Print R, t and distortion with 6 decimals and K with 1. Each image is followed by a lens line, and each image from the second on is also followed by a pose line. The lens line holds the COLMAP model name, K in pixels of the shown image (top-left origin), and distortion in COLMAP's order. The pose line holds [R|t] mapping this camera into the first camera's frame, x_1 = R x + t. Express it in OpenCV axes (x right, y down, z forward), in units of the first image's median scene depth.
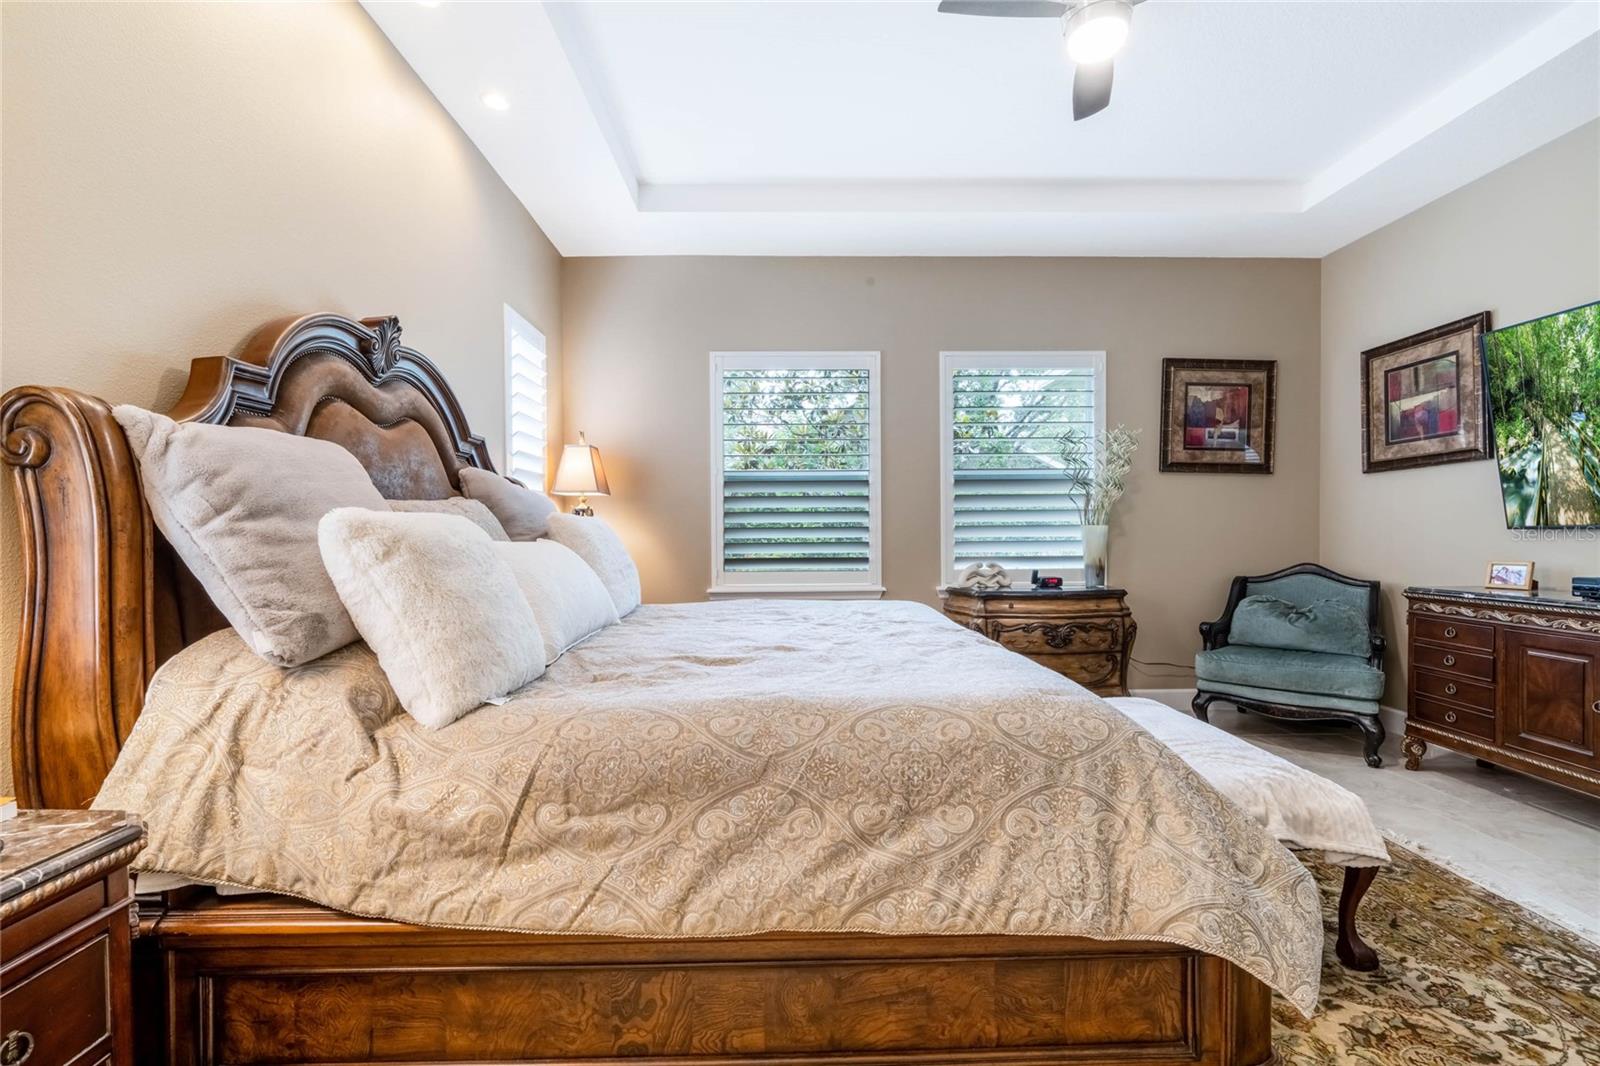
lens RADIAL K [[686.2, 0, 802.7], [0, 686.2, 535.5], [0, 0, 1]] dist [-0.000374, -0.000174]
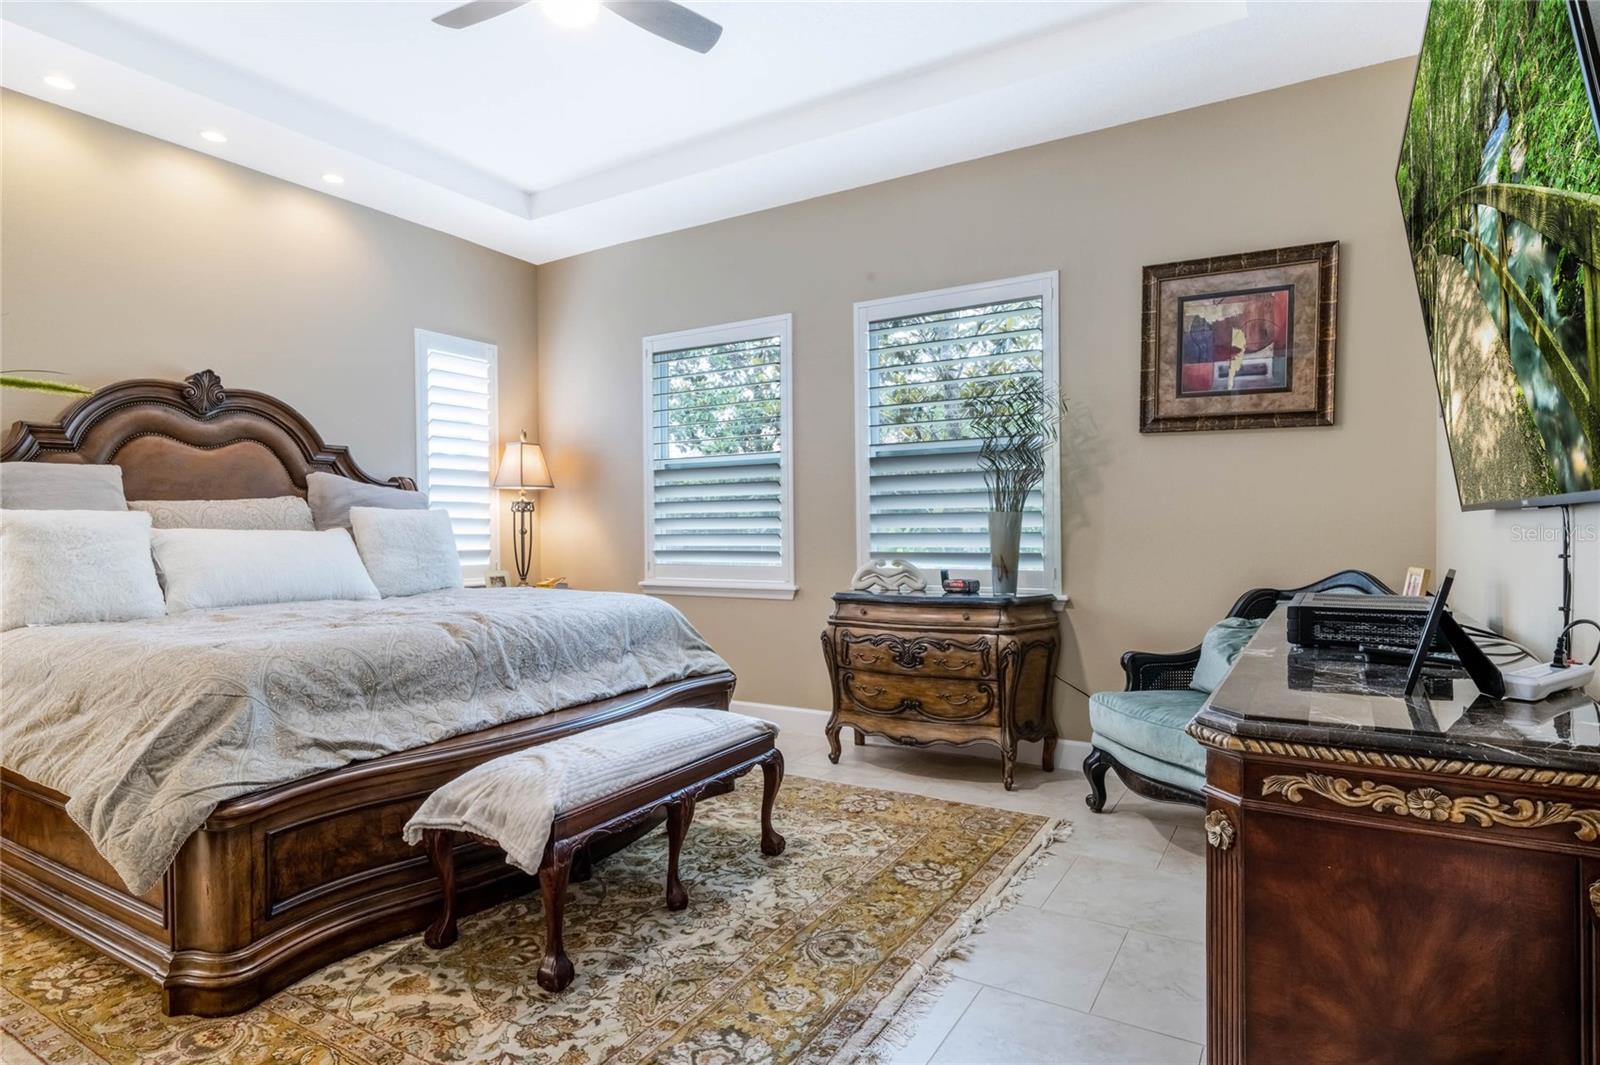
lens RADIAL K [[872.0, 0, 796.1], [0, 872.0, 534.6], [0, 0, 1]] dist [-0.002962, -0.000754]
pose [[0.838321, 0.003846, -0.545163, 0.717662], [-0.000722, 0.999982, 0.005946, 0.004302], [0.545176, -0.004591, 0.838309, 0.081105]]
